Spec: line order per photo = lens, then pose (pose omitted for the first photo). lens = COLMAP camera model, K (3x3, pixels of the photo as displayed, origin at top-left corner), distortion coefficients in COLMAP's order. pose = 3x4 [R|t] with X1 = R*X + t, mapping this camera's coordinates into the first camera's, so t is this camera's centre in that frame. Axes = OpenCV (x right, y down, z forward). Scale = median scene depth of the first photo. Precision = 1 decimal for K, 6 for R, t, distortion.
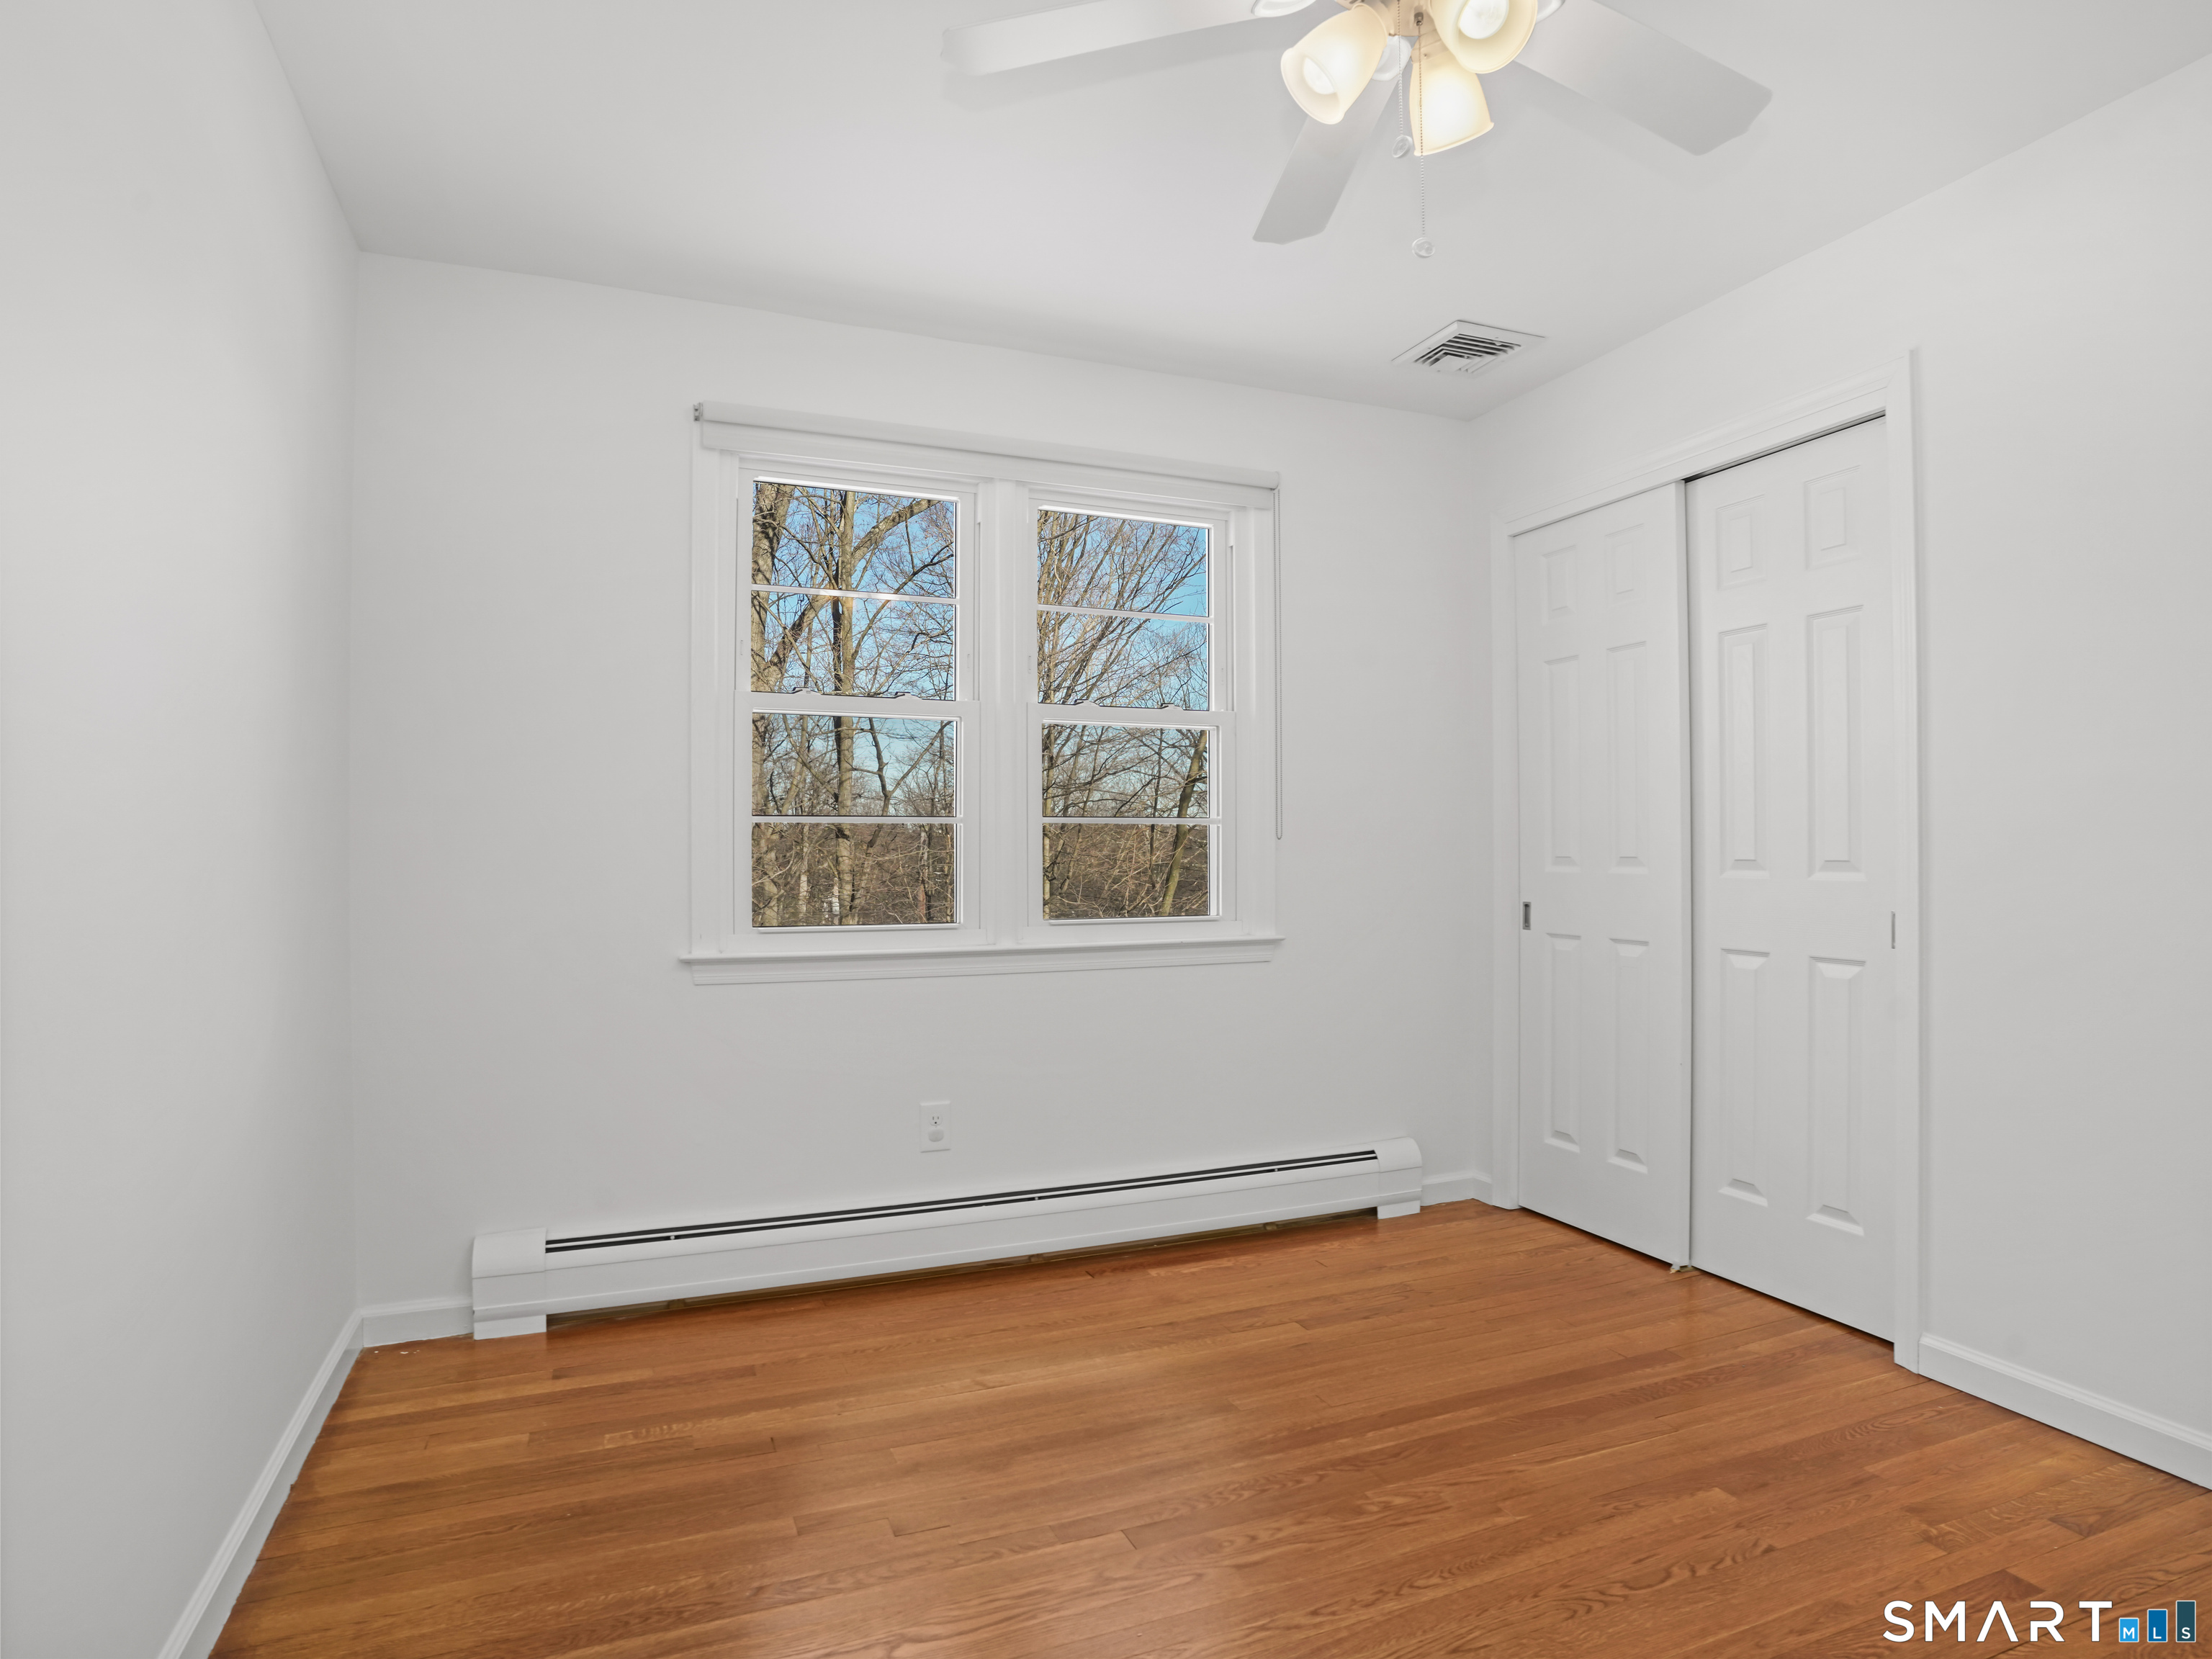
lens RADIAL K [[1188.2, 0, 1086.4], [0, 1188.2, 842.5], [0, 0, 1]] dist [-0.080920, 0.036056]
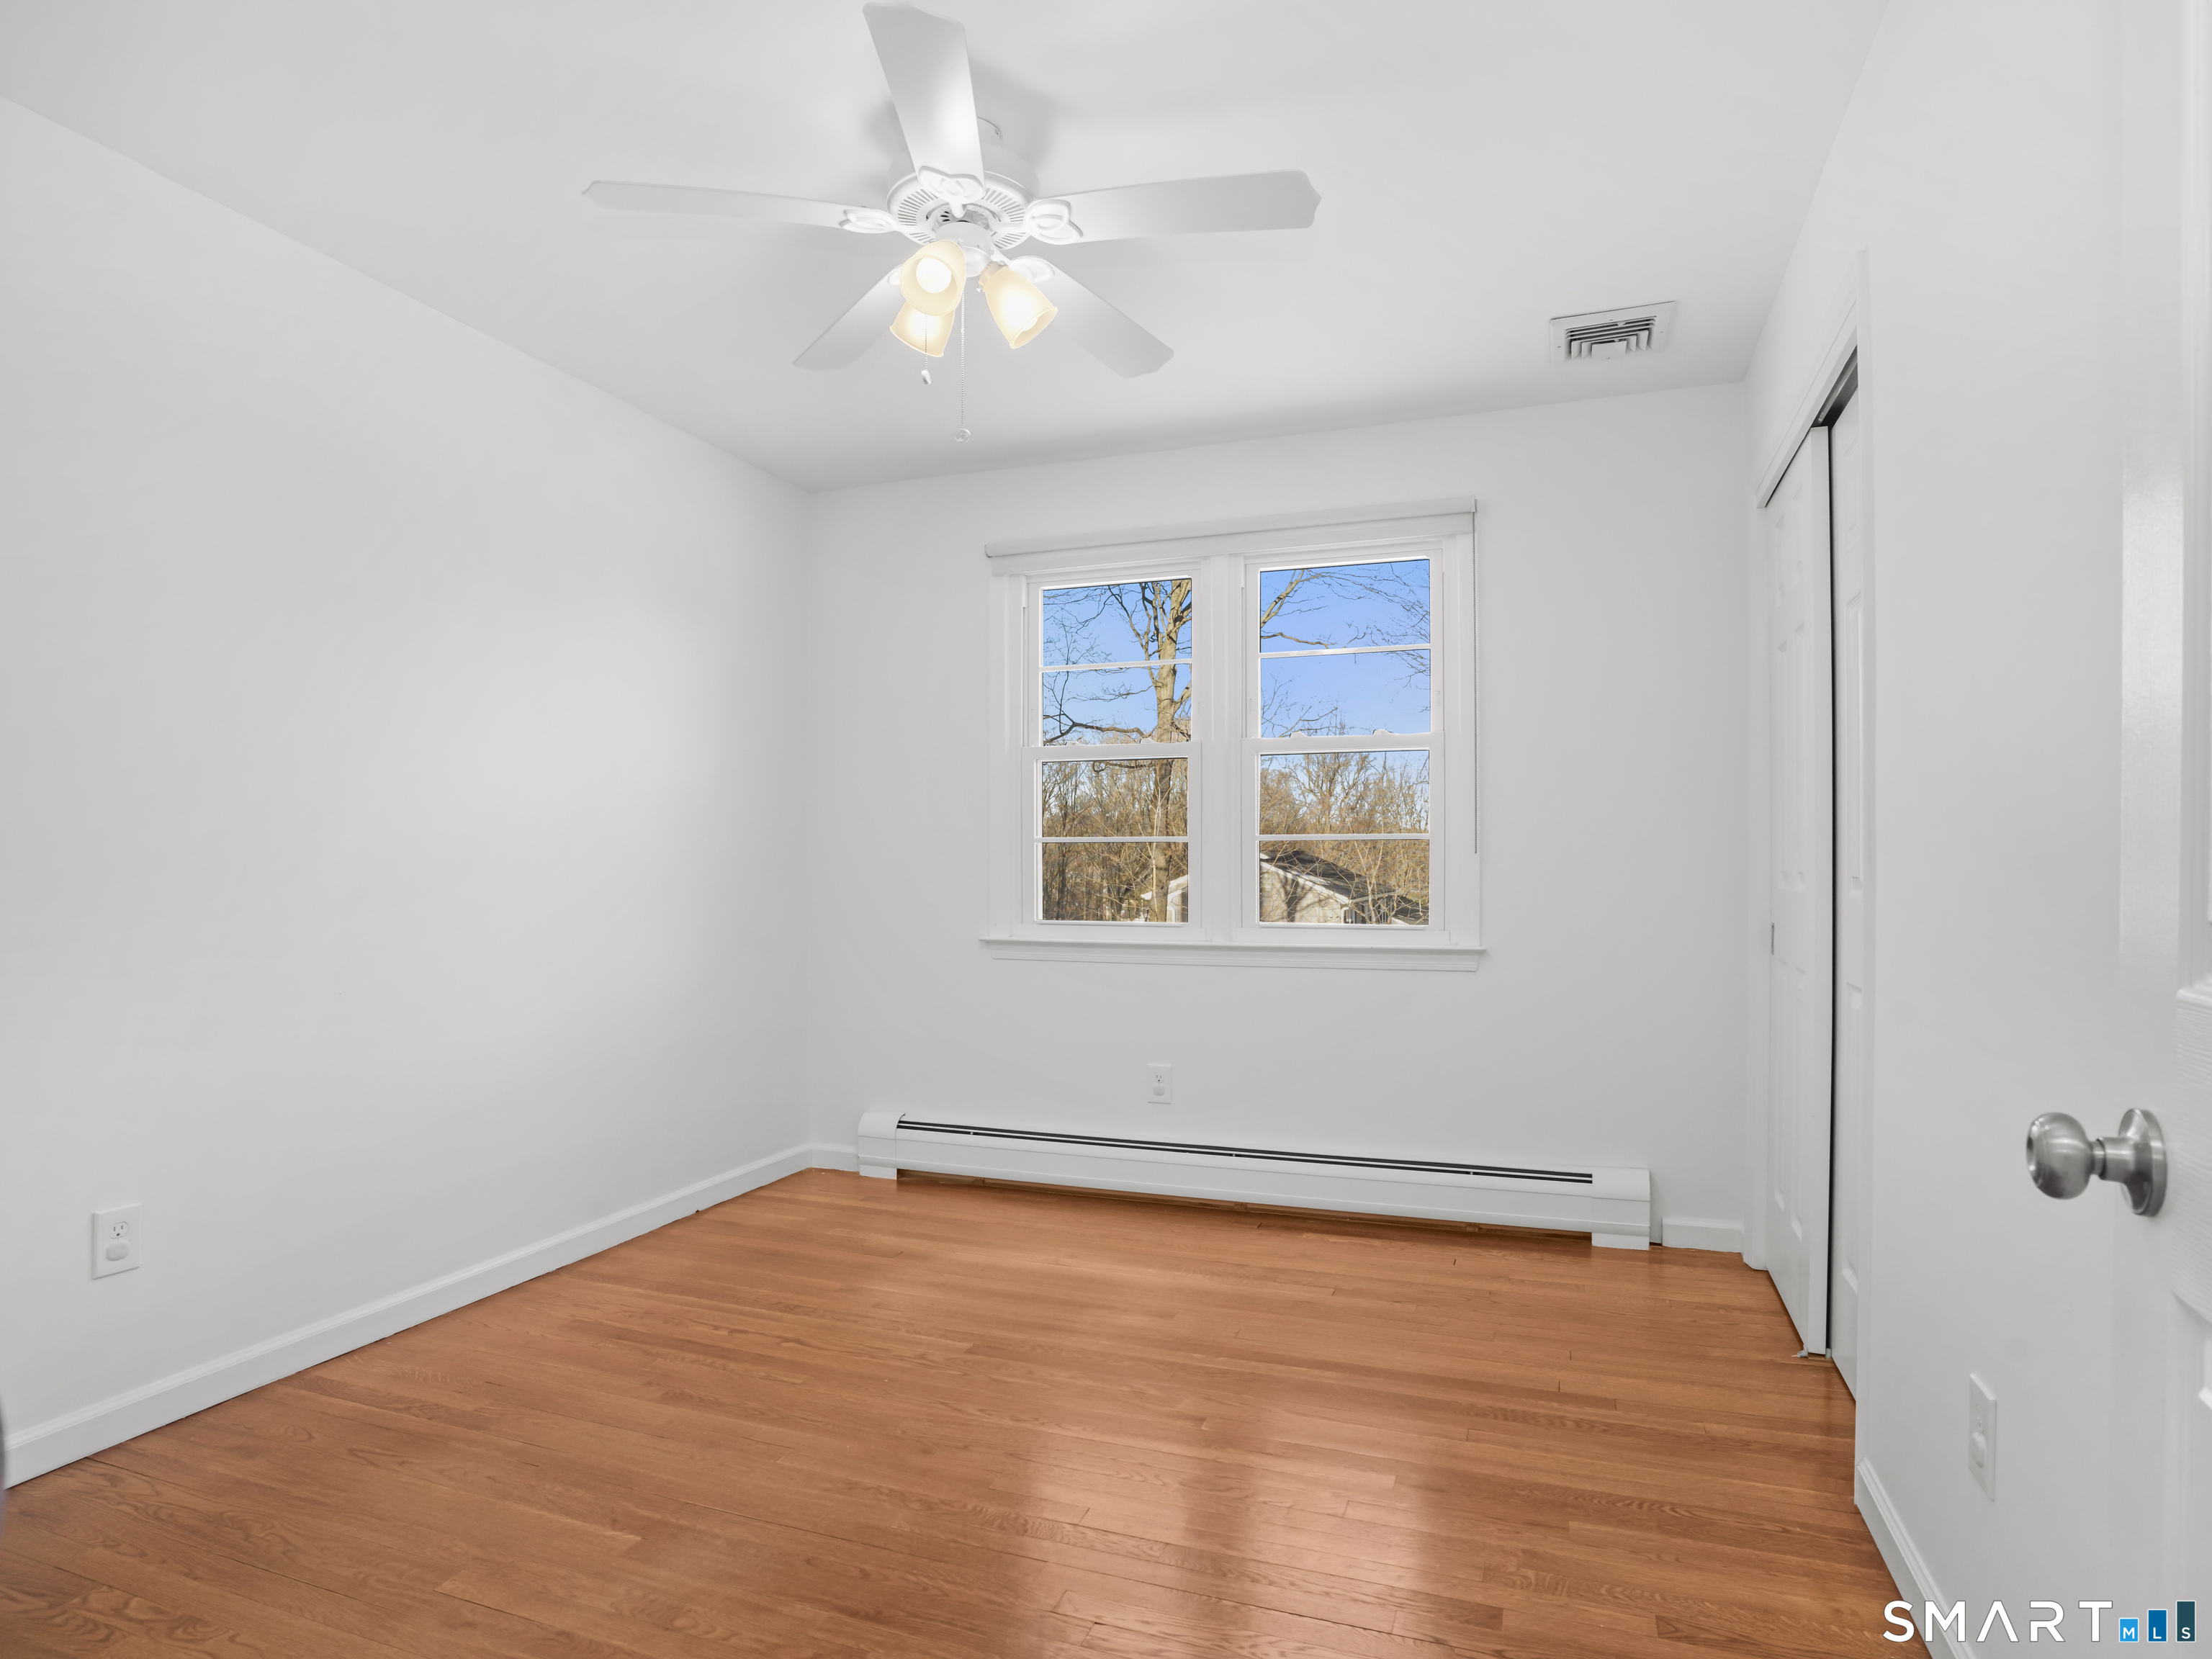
lens RADIAL K [[1188.2, 0, 1086.4], [0, 1188.2, 842.5], [0, 0, 1]] dist [-0.080920, 0.036056]
pose [[0.740052, -0.011092, -0.672458, 0.723428], [0.007177, 0.999937, -0.008595, -0.005771], [0.672511, 0.001535, 0.740086, 0.017693]]
